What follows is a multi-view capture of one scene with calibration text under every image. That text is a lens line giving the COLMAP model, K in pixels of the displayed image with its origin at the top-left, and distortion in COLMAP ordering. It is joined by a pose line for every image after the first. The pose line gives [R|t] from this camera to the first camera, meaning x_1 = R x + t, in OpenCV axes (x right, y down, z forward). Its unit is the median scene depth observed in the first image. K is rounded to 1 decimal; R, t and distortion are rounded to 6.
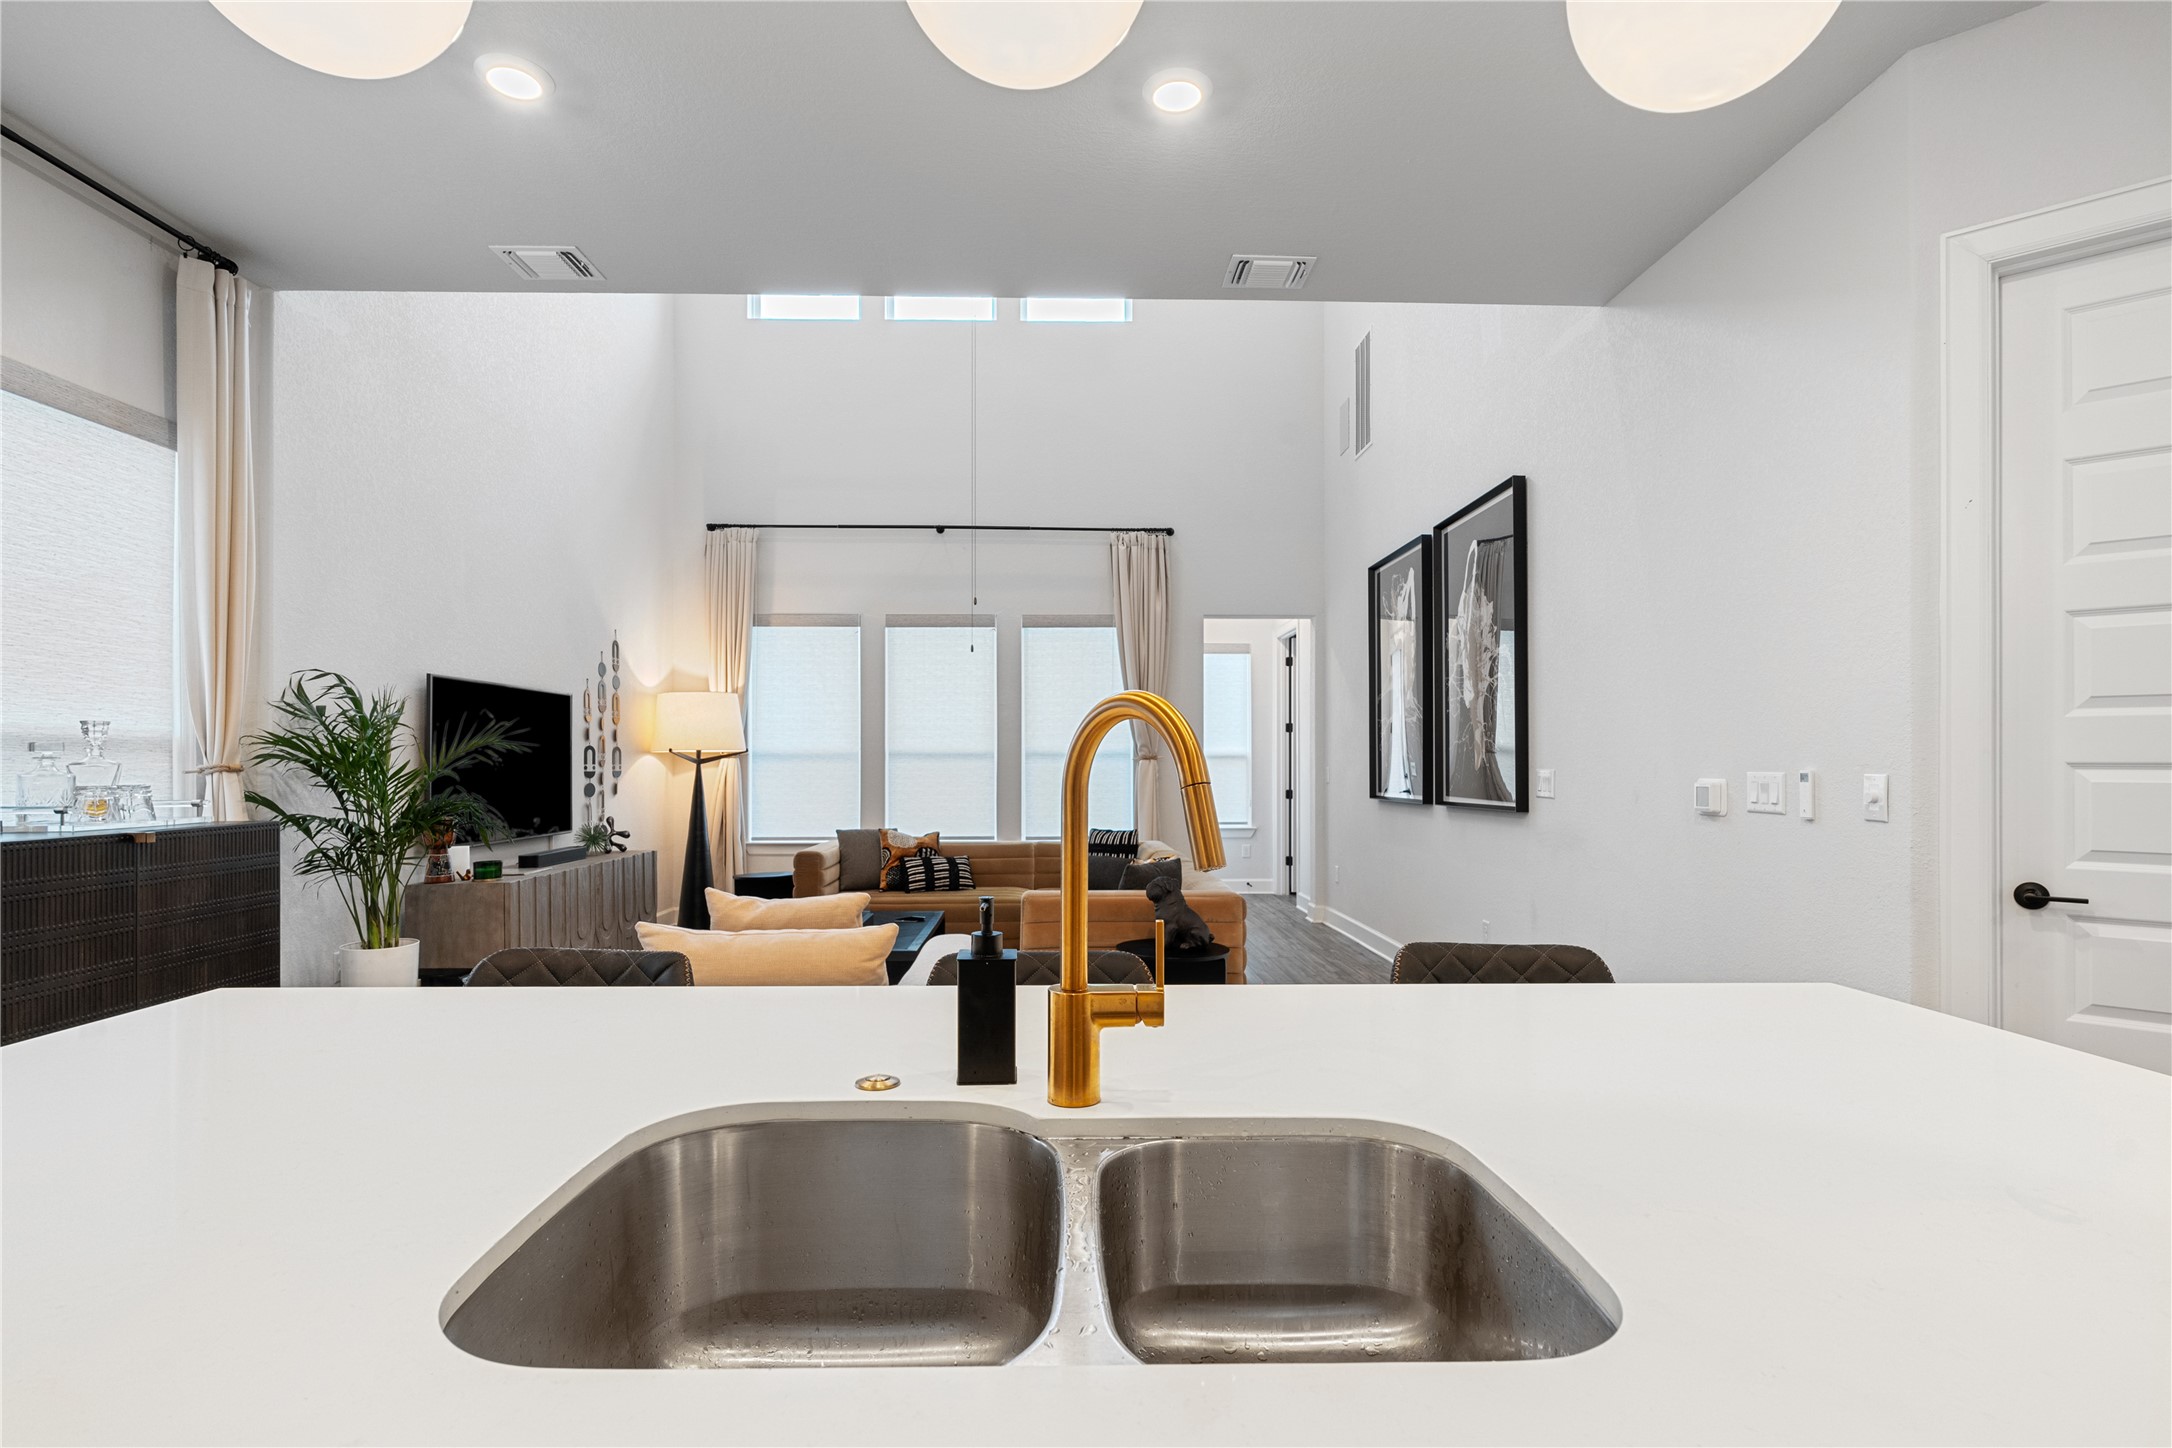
lens RADIAL K [[1103.2, 0, 1095.3], [0, 1103.2, 763.9], [0, 0, 1]] dist [0.002491, -0.000218]
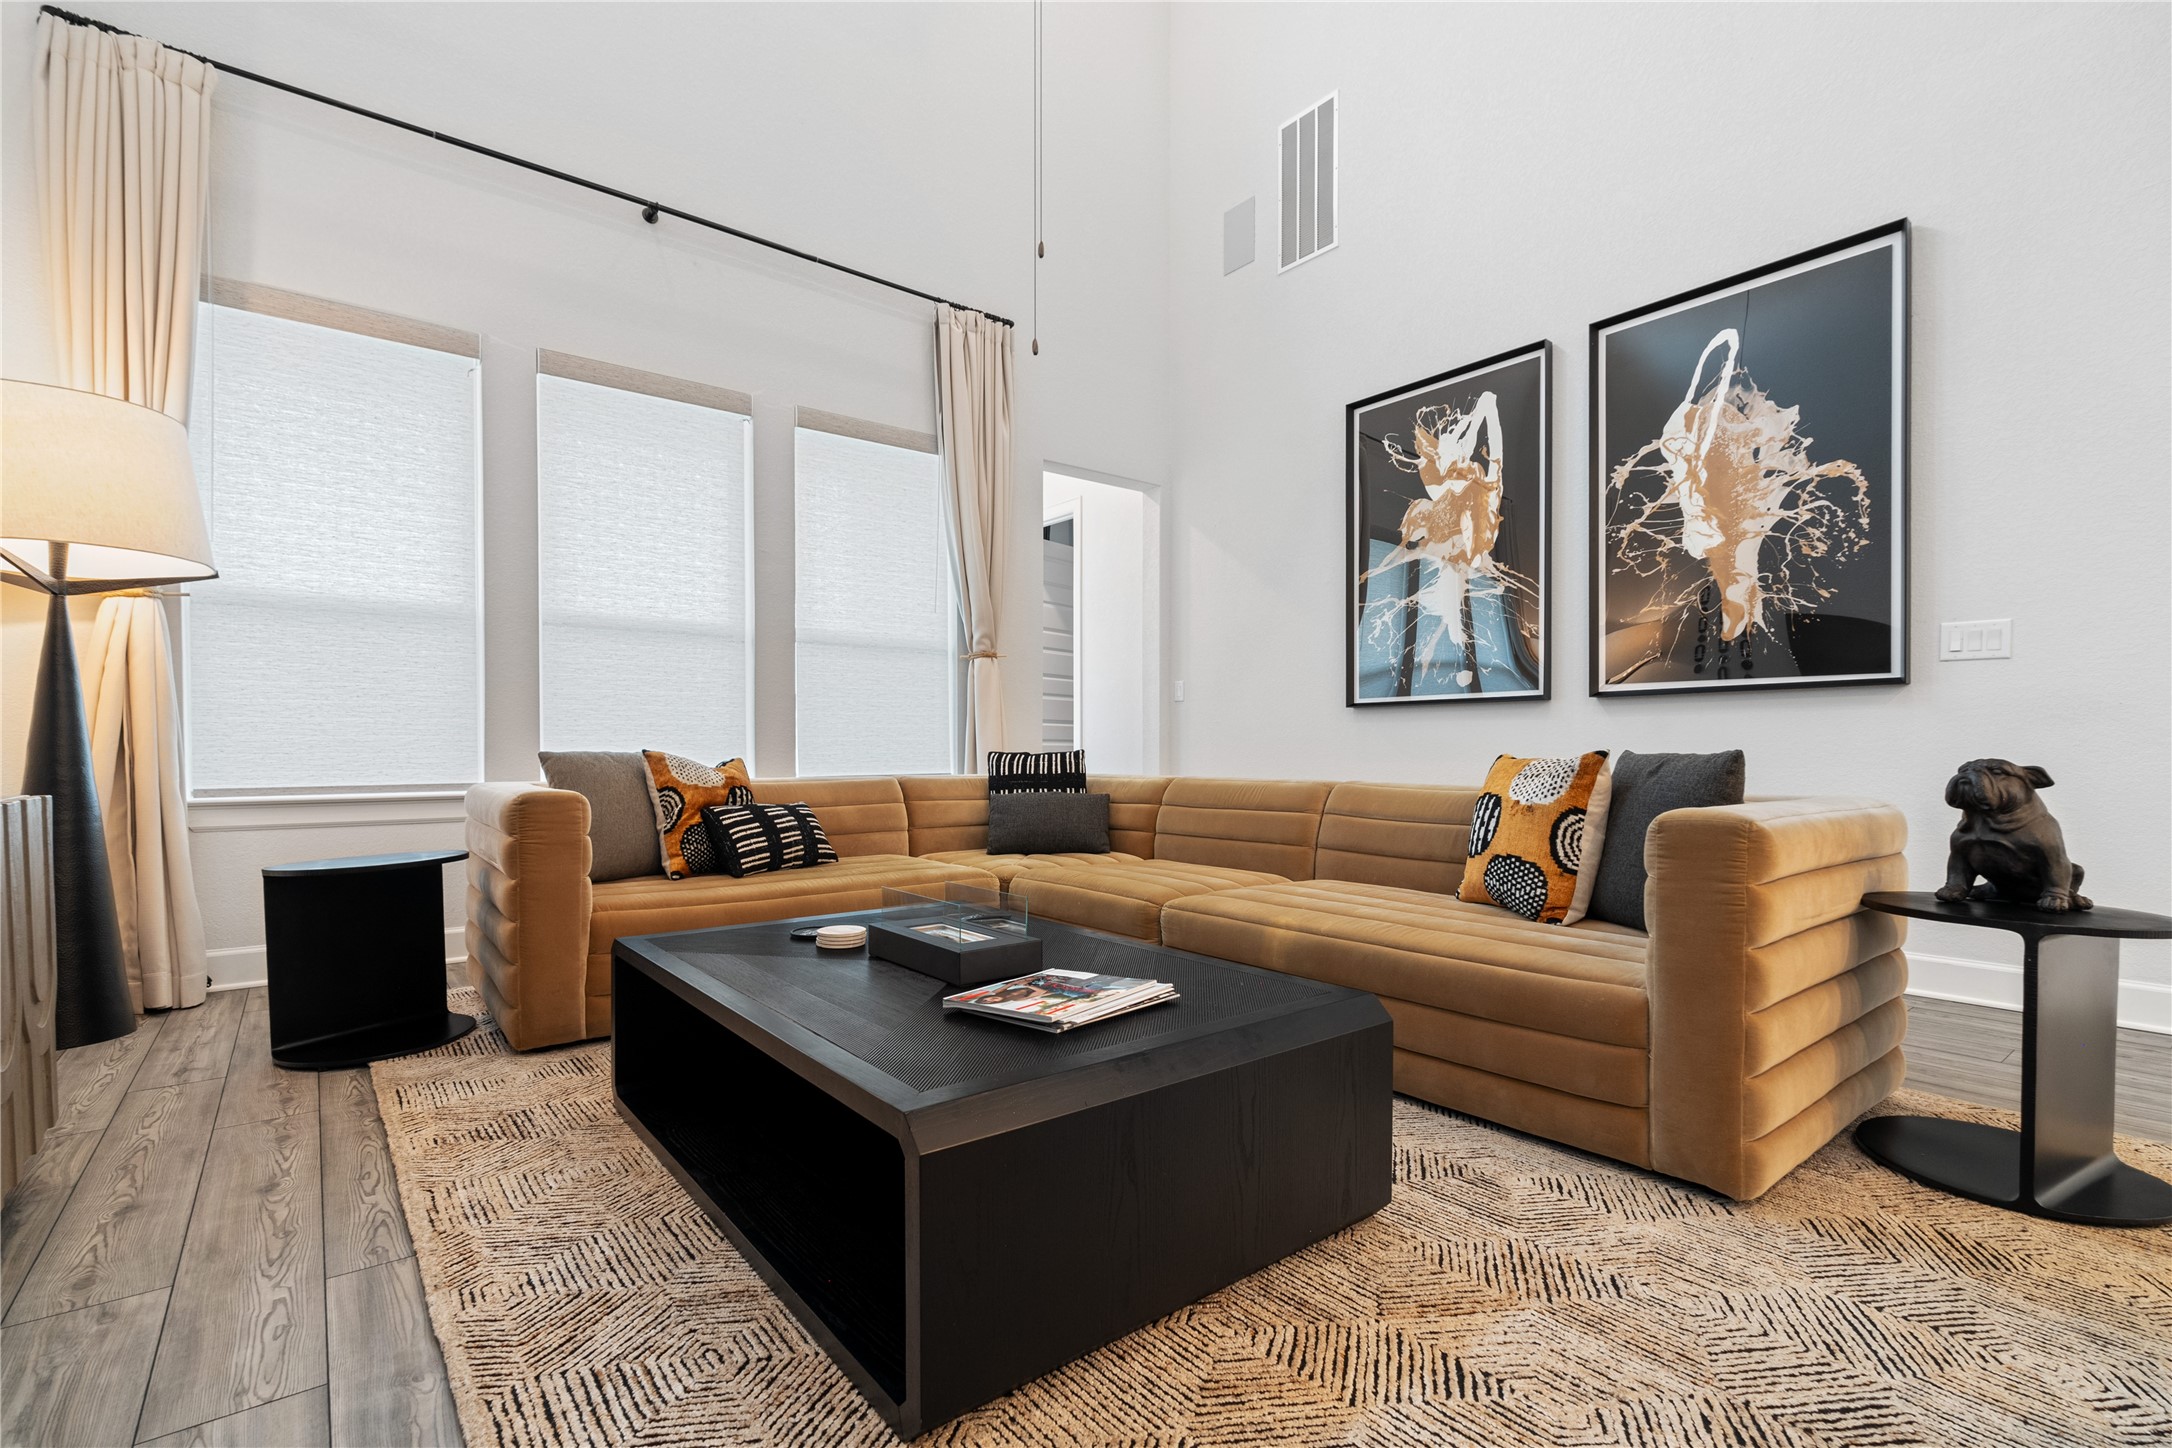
lens RADIAL K [[985.1, 0, 1088.5], [0, 985.1, 758.8], [0, 0, 1]] dist [0.028565, -0.022220]
pose [[0.802901, -0.006201, 0.596079, -0.264620], [0.000151, 0.999948, 0.010199, 0.051902], [-0.596112, -0.008099, 0.802861, 0.480226]]
